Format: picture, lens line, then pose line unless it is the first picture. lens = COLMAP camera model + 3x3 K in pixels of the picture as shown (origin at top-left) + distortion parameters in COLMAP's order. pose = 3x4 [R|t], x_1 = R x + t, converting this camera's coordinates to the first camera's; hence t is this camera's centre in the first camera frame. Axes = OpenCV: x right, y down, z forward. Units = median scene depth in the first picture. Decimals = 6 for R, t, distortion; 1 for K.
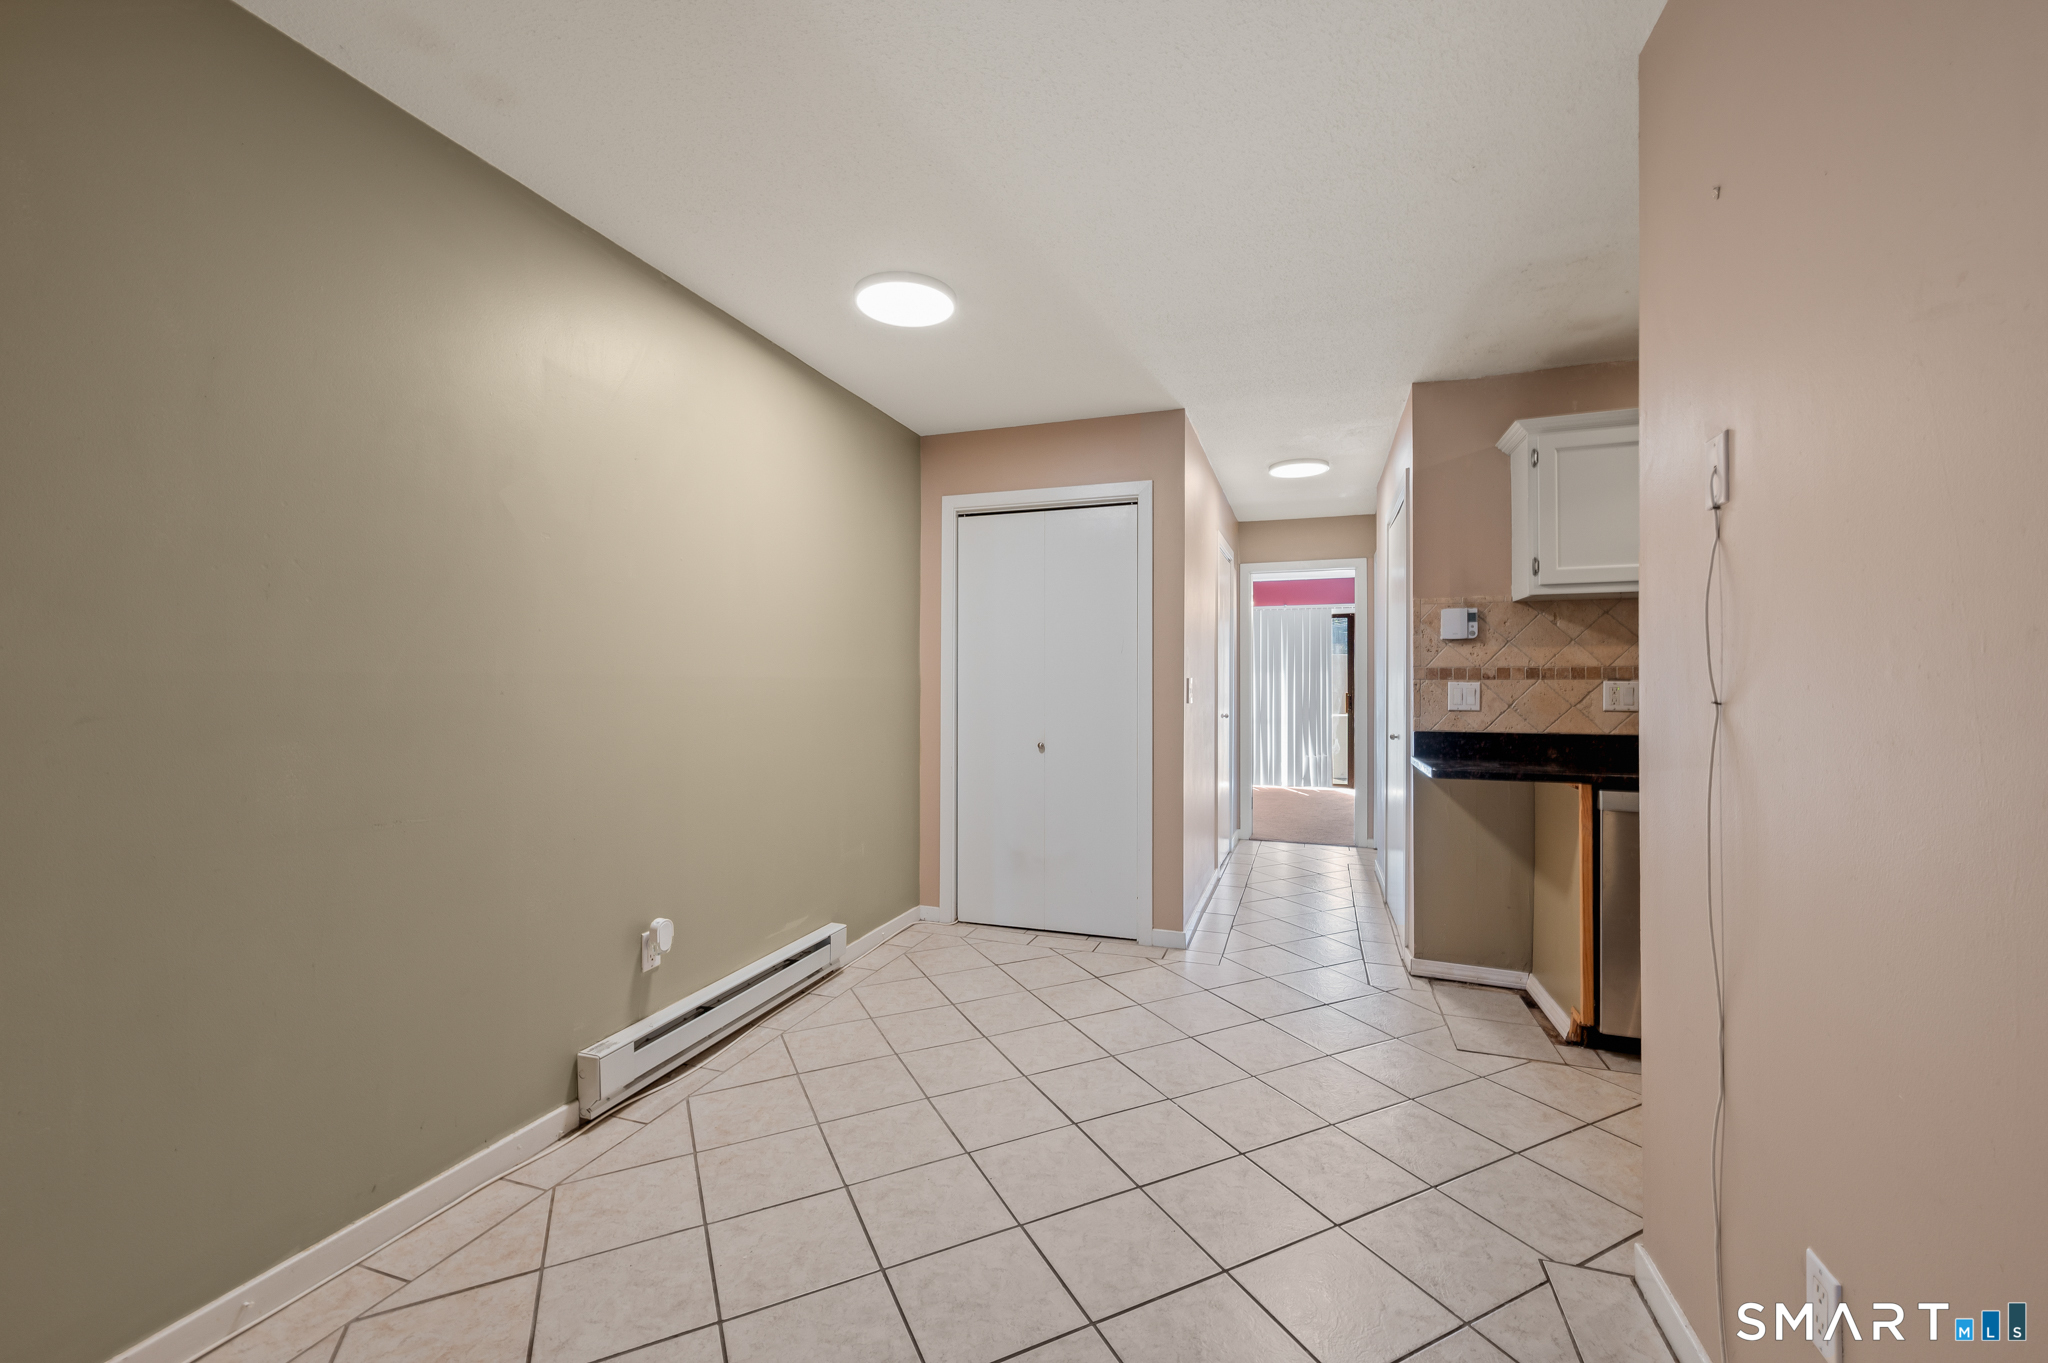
lens RADIAL K [[813.0, 0, 1027.4], [0, 813.0, 678.9], [0, 0, 1]] dist [0.001727, -0.000353]
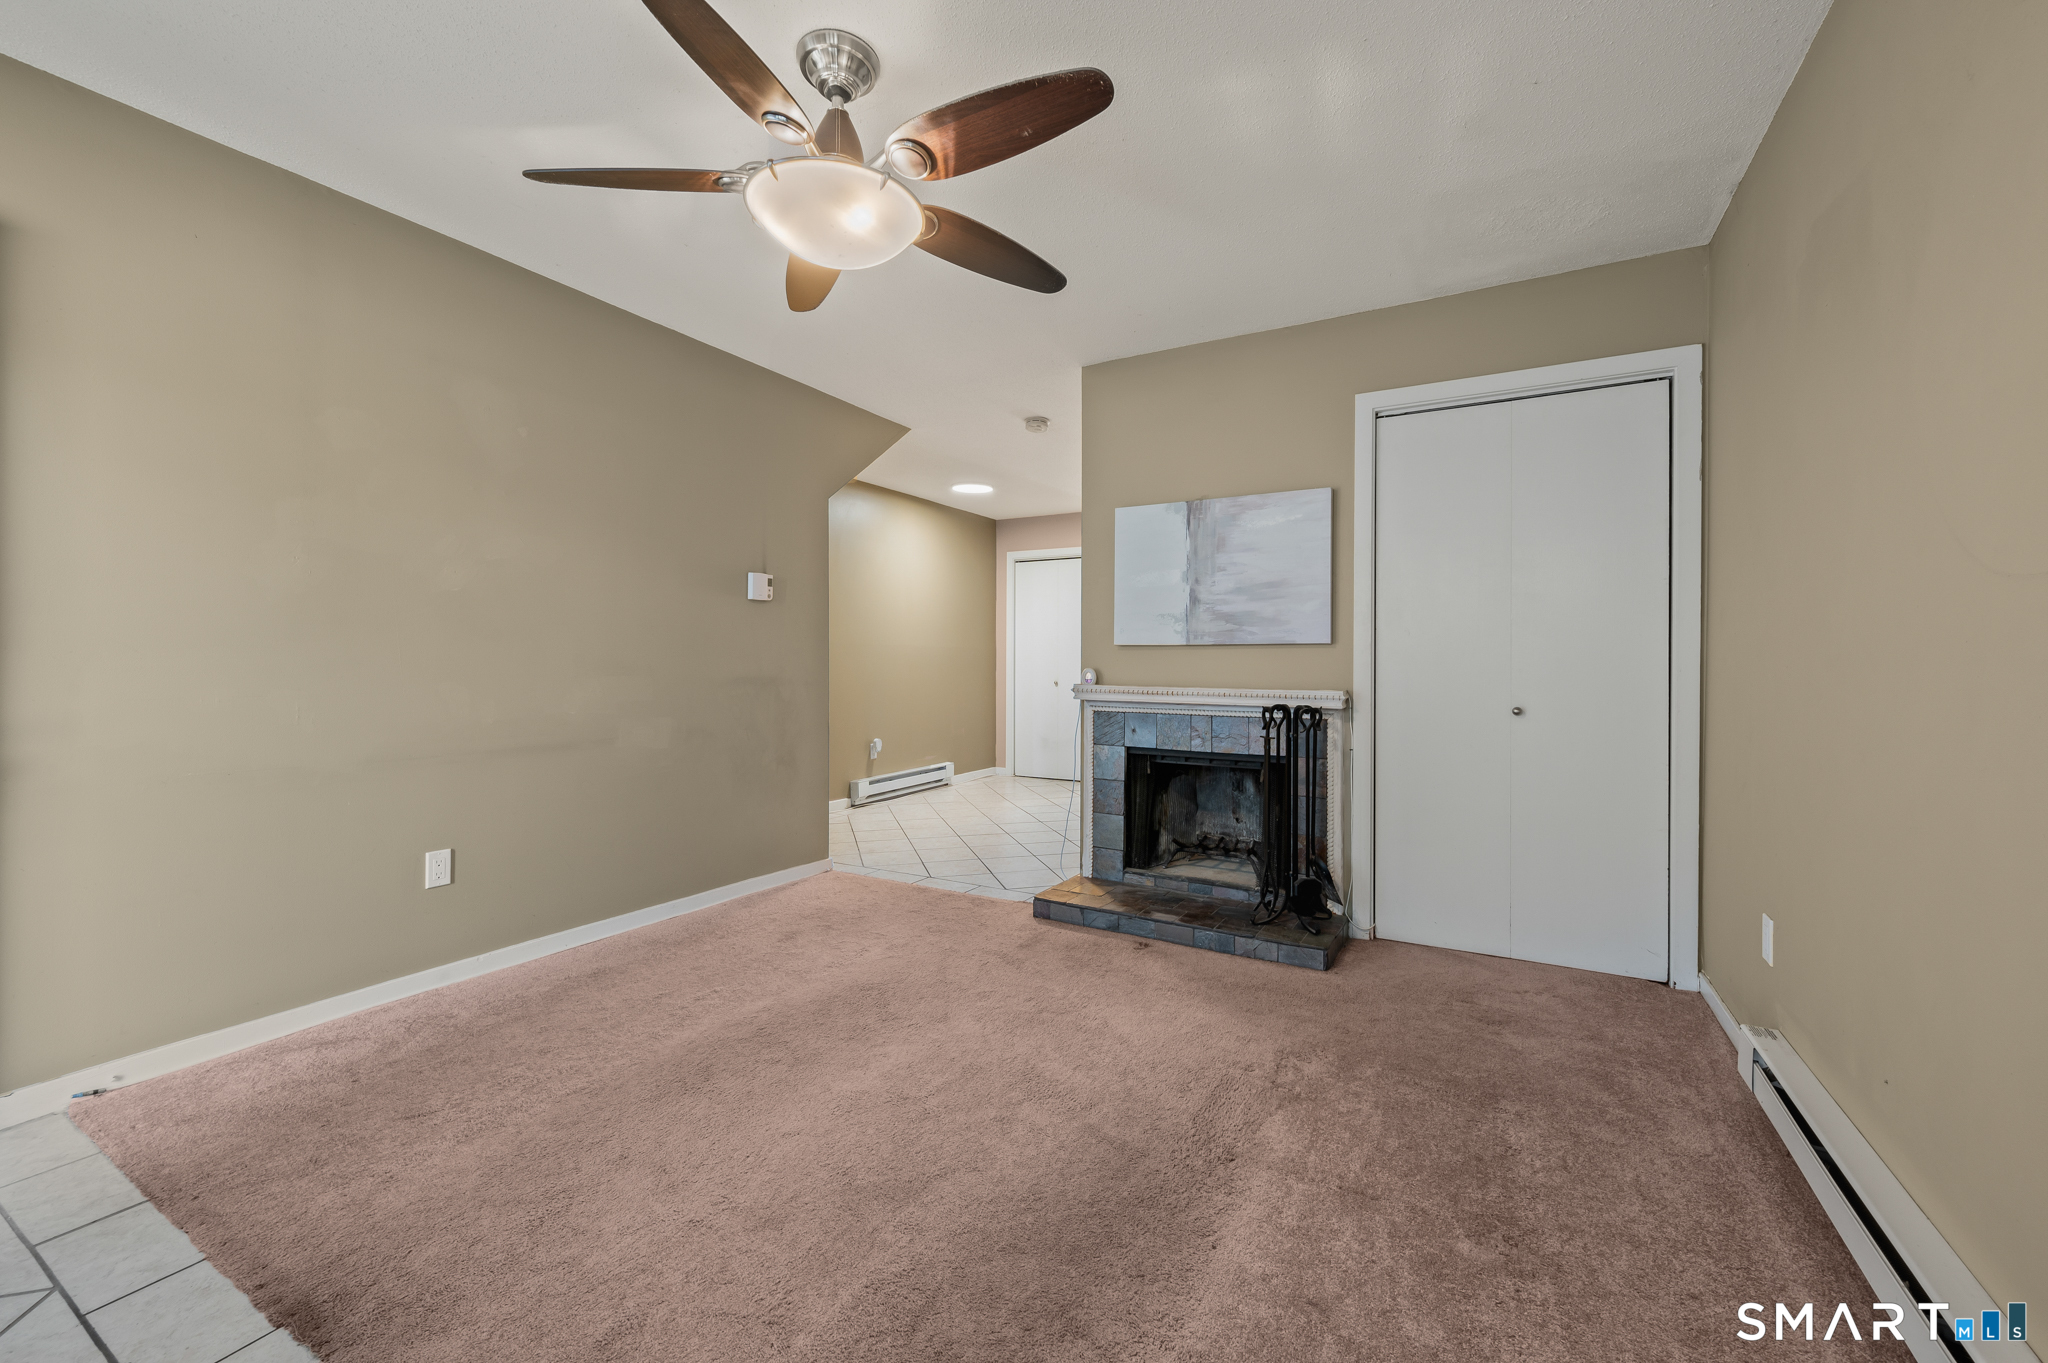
lens RADIAL K [[813.0, 0, 1032.2], [0, 813.0, 661.2], [0, 0, 1]] dist [0.001727, -0.000353]
pose [[0.983797, -0.000230, -0.179288, 0.362694], [0.001606, 0.999970, 0.007531, 0.019512], [0.179281, -0.007697, 0.983768, -1.057555]]
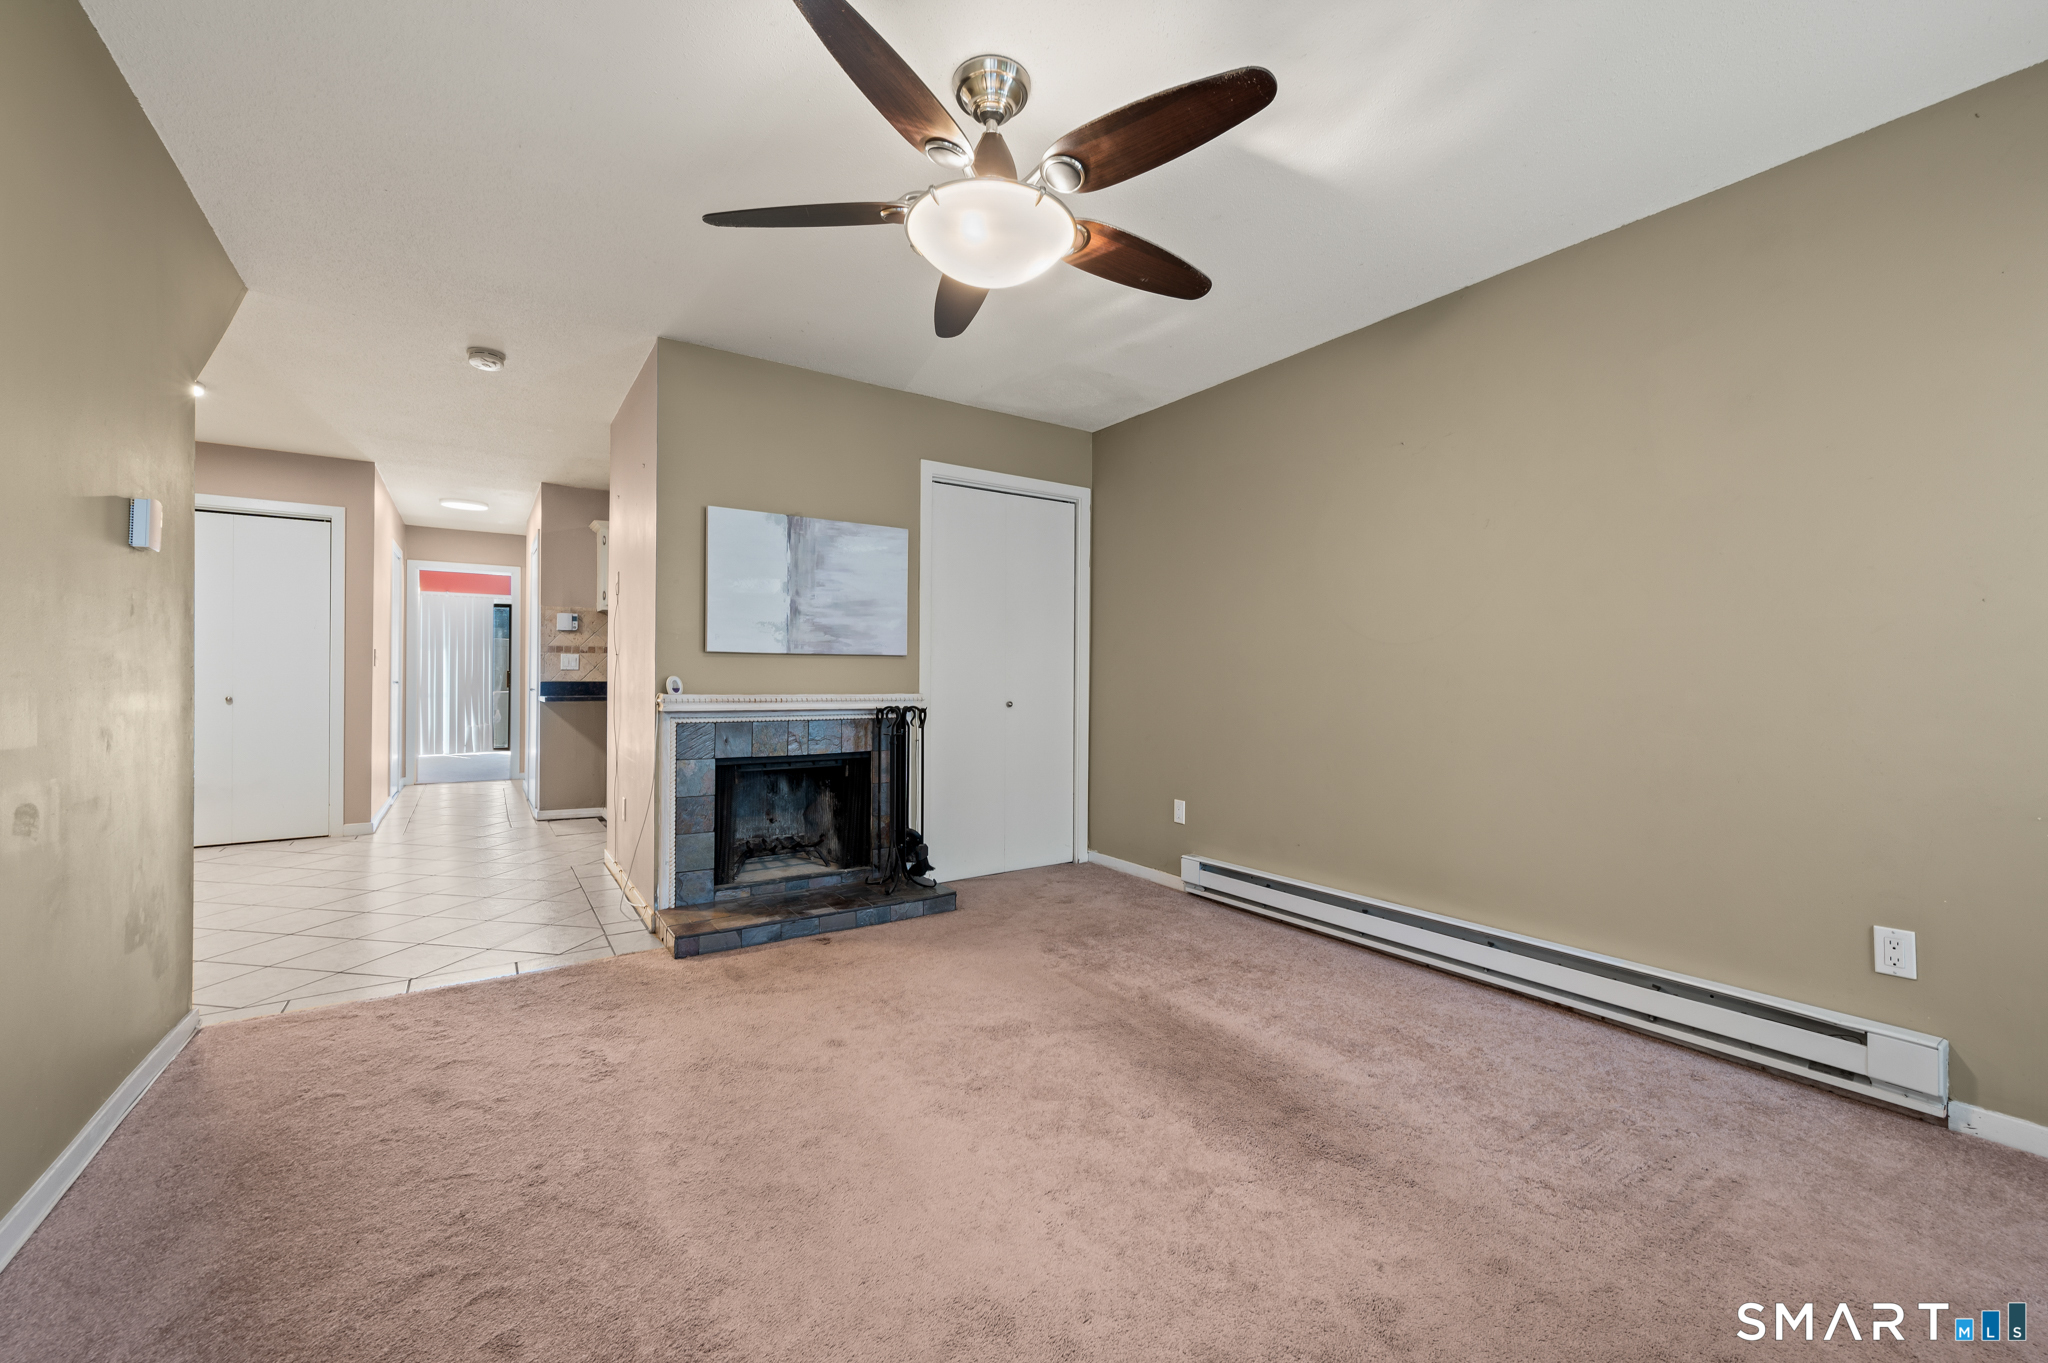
lens RADIAL K [[813.0, 0, 1029.4], [0, 813.0, 673.4], [0, 0, 1]] dist [0.001727, -0.000353]
pose [[0.594676, 0.001912, 0.803963, -0.309606], [-0.012173, 0.999904, 0.006626, 0.022196], [-0.803874, -0.013727, 0.594642, -0.897821]]
